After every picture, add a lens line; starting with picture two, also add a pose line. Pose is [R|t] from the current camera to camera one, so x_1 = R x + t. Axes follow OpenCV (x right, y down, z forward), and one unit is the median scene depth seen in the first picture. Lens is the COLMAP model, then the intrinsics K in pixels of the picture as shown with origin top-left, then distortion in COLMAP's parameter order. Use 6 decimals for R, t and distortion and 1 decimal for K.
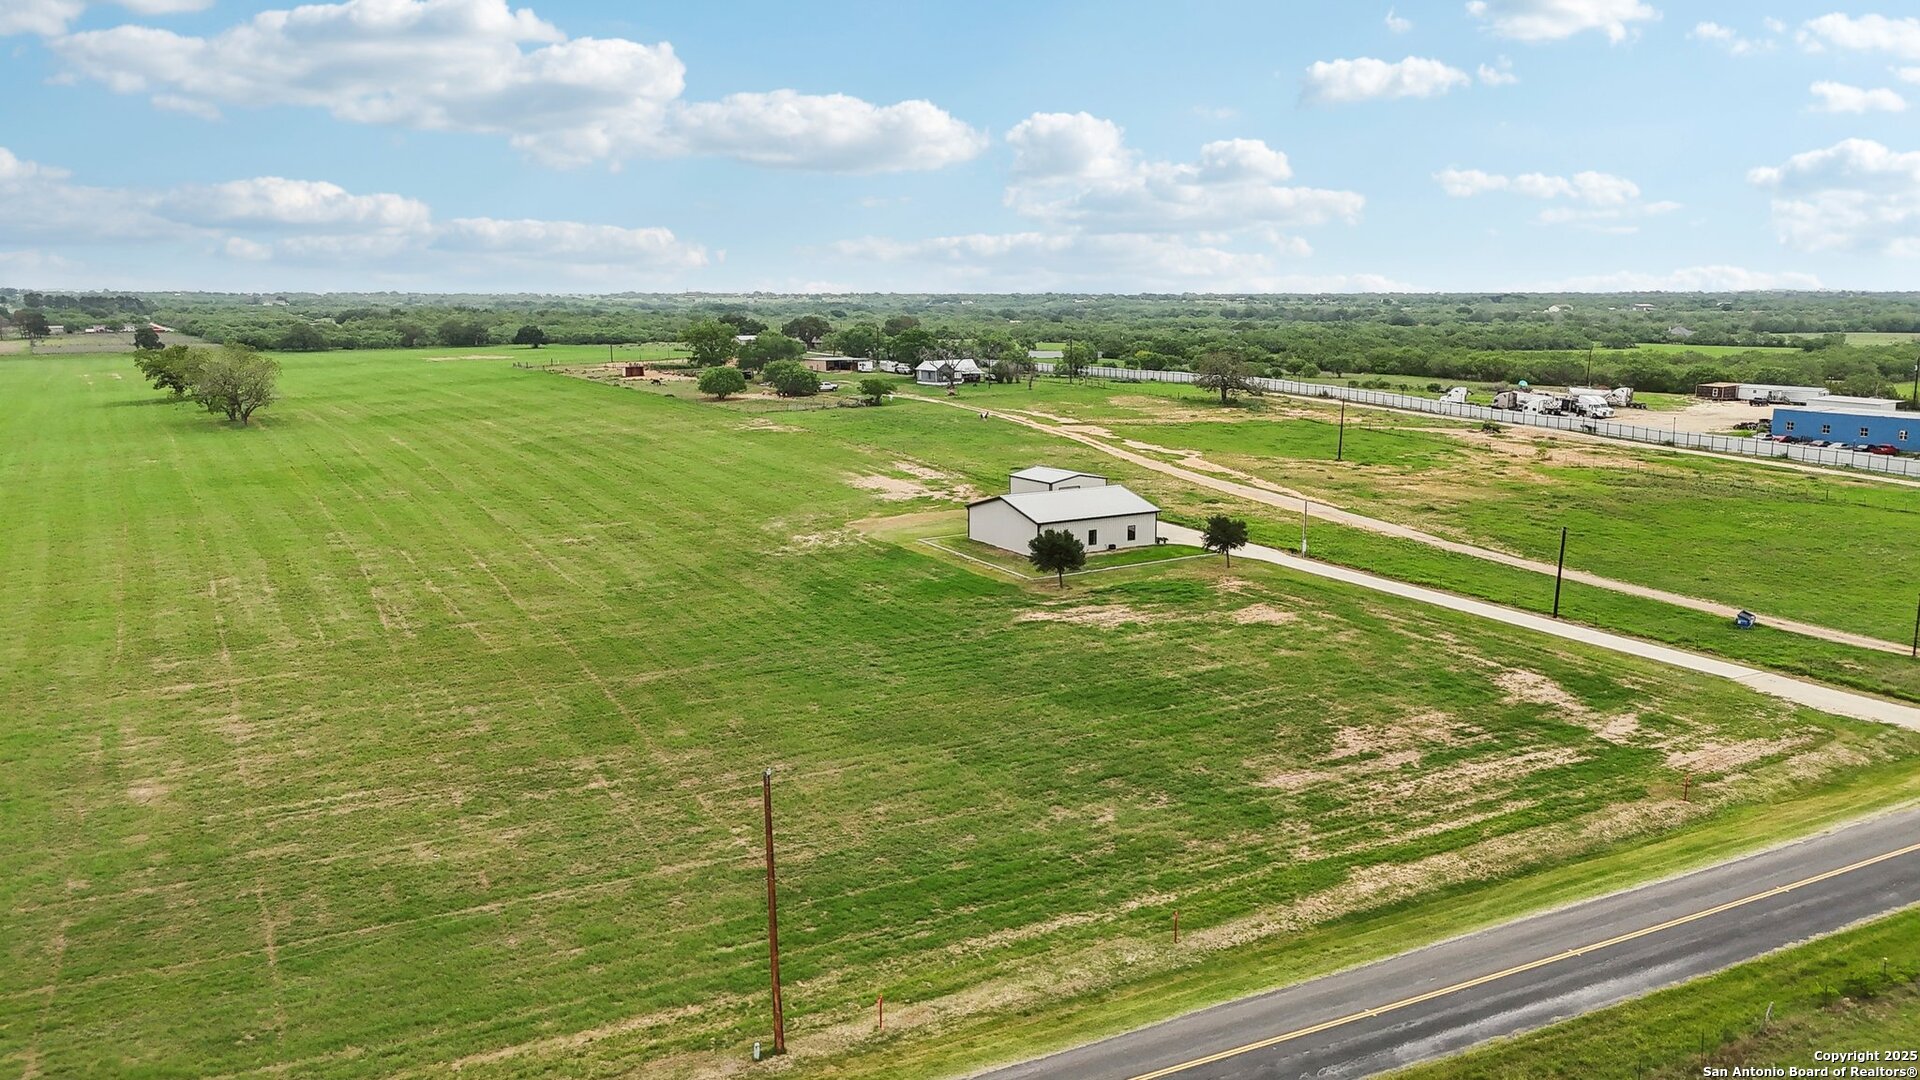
lens RADIAL K [[1431.1, 0, 960.0], [0, 1431.1, 540.0], [0, 0, 1]] dist [0.100463, -0.120546]
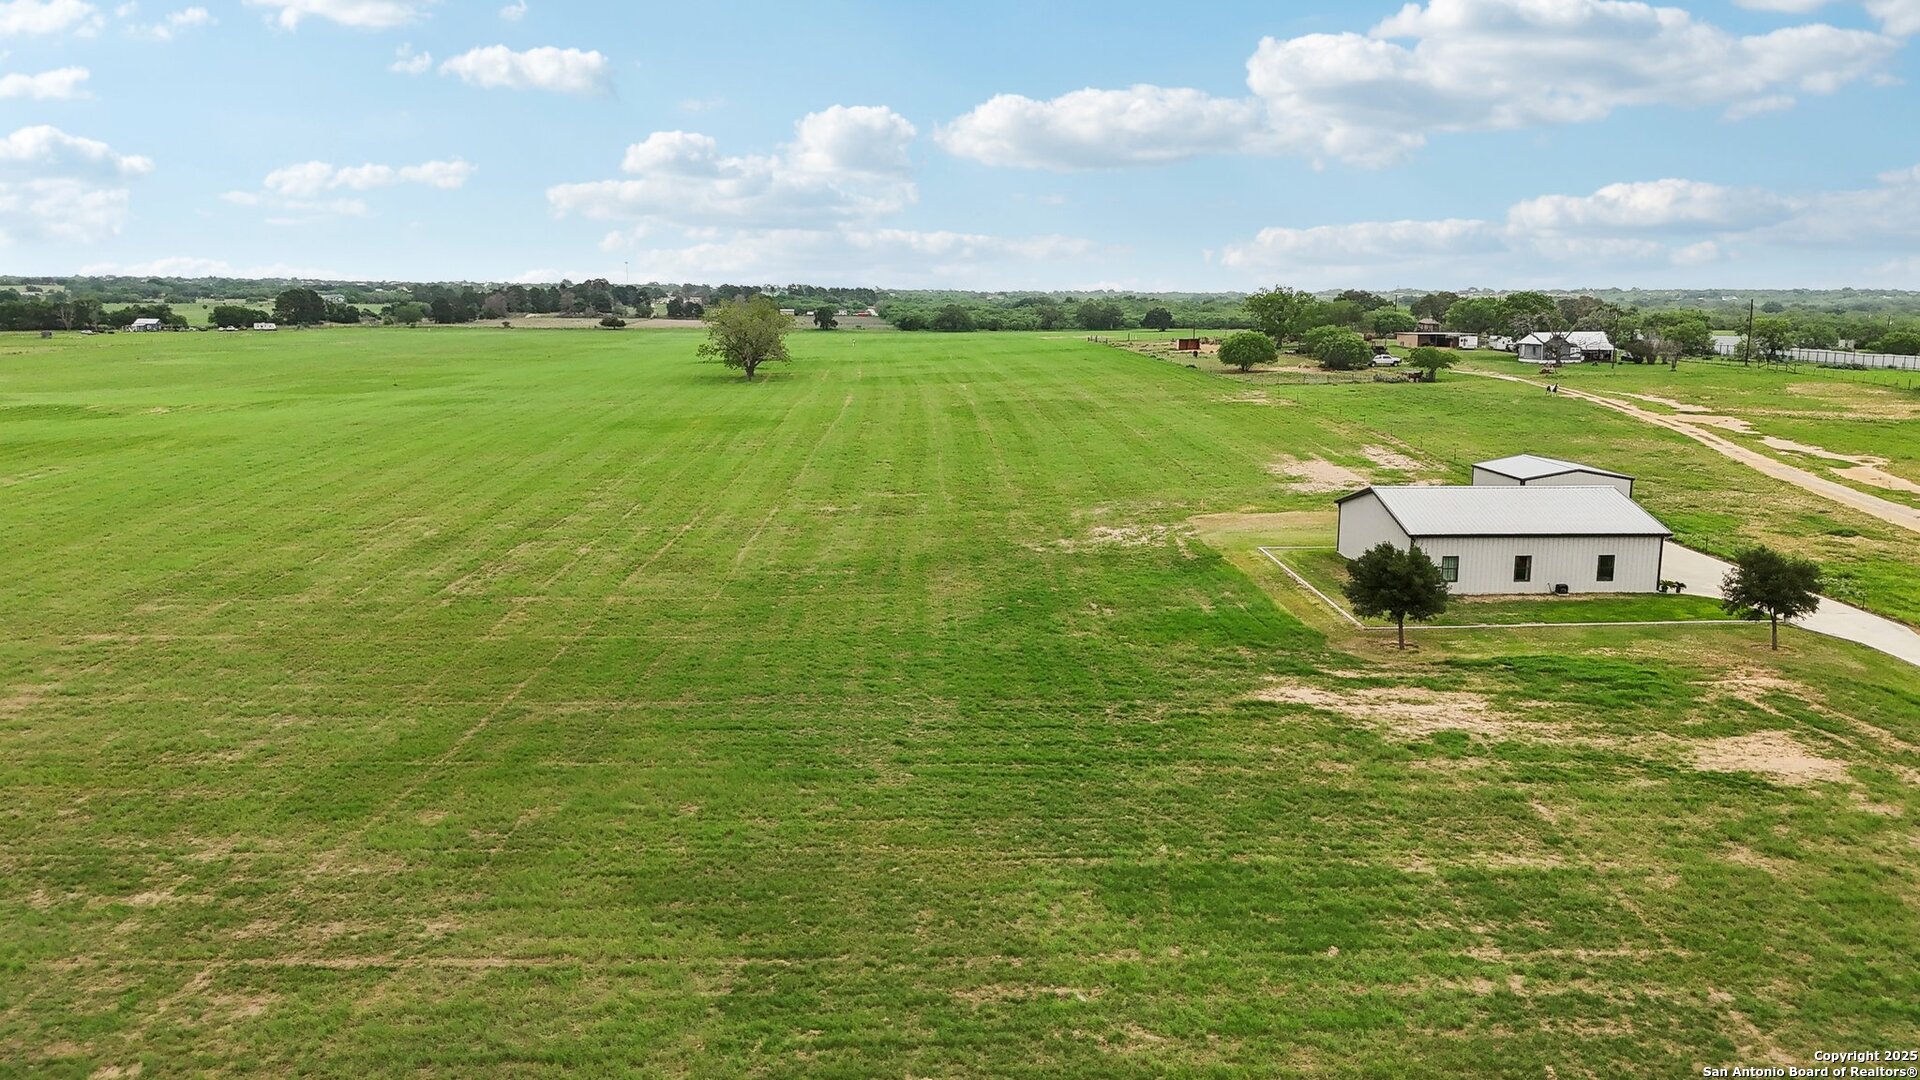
lens RADIAL K [[1431.1, 0, 960.0], [0, 1431.1, 540.0], [0, 0, 1]] dist [0.100463, -0.120546]
pose [[0.882035, 0.087322, -0.463021, 0.201691], [-0.088582, 0.995886, 0.019073, -0.005454], [0.462781, 0.024192, 0.886142, 0.466720]]
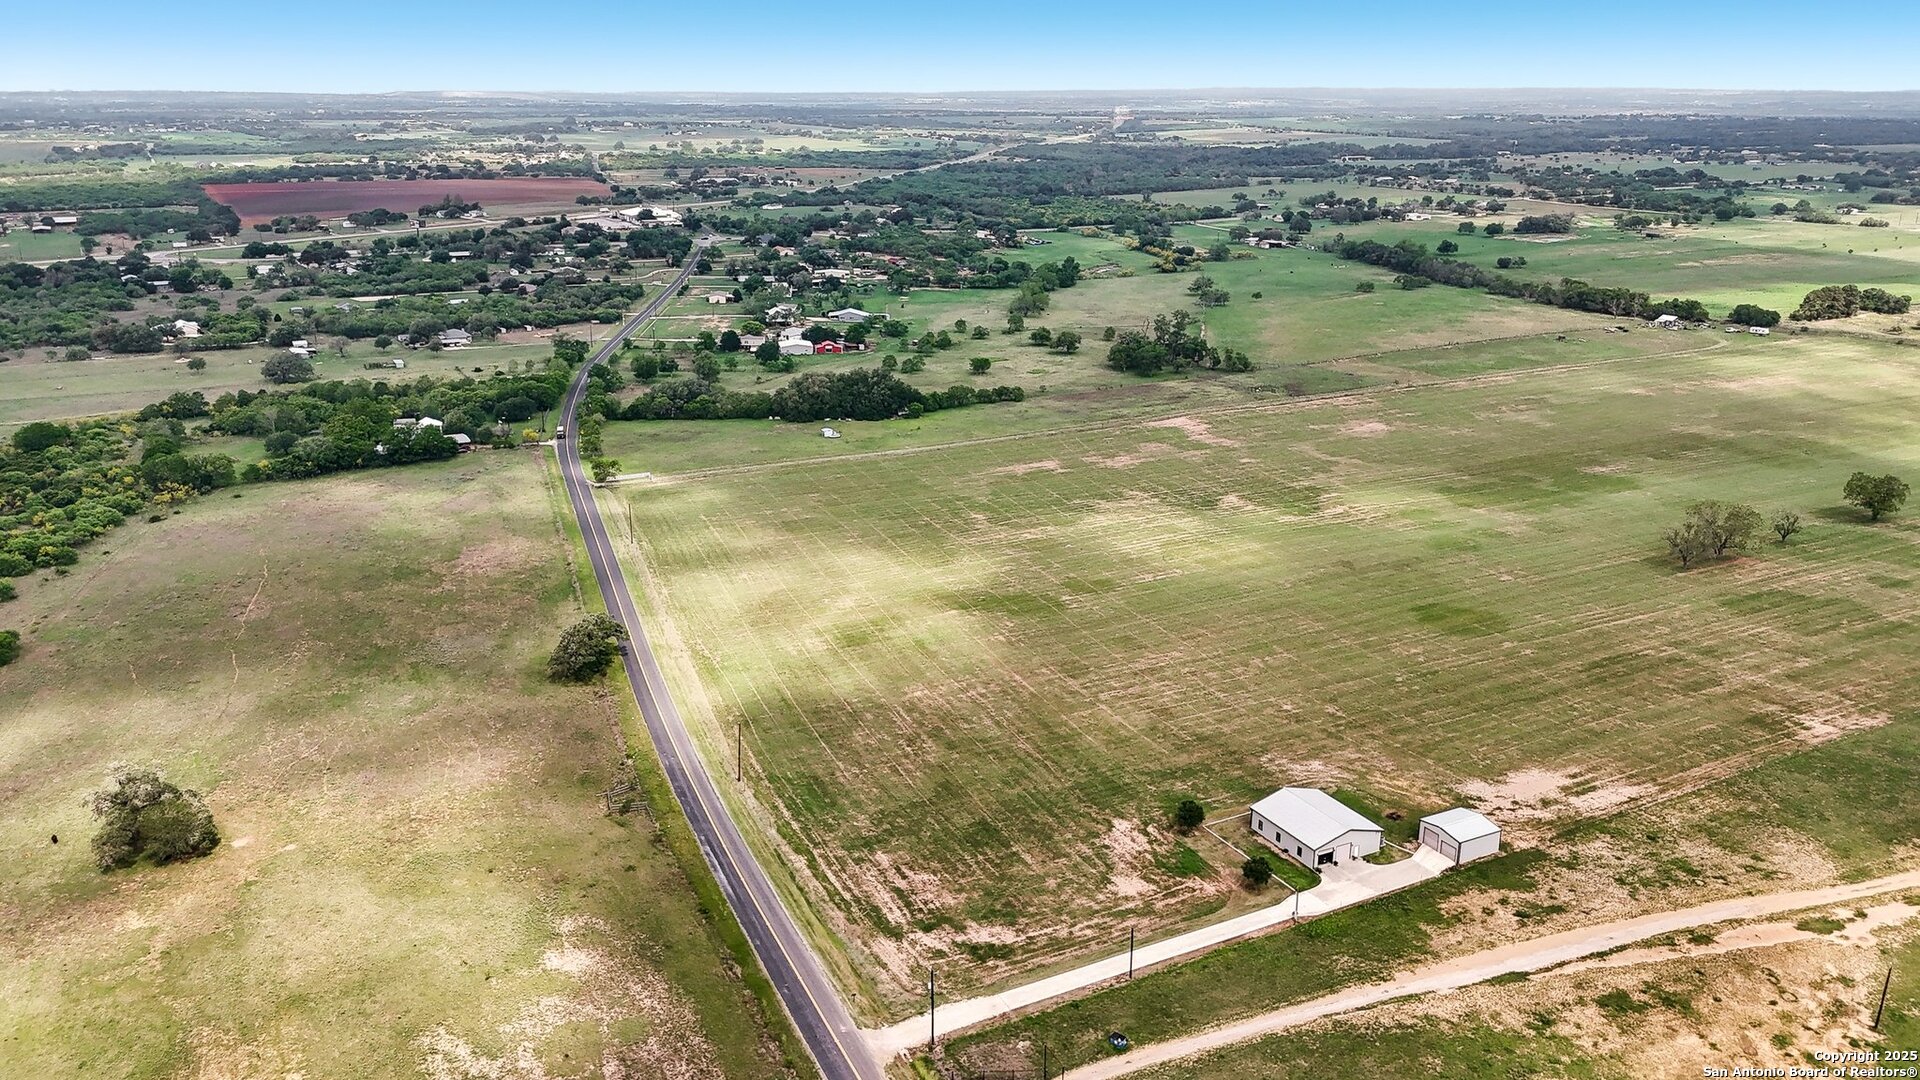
lens RADIAL K [[1431.1, 0, 960.0], [0, 1431.1, 540.0], [0, 0, 1]] dist [0.100463, -0.120546]
pose [[-0.060321, 0.307579, -0.949609, 1.913334], [-0.179796, 0.932433, 0.313437, -0.934190], [0.981853, 0.189642, -0.000944, 0.742768]]
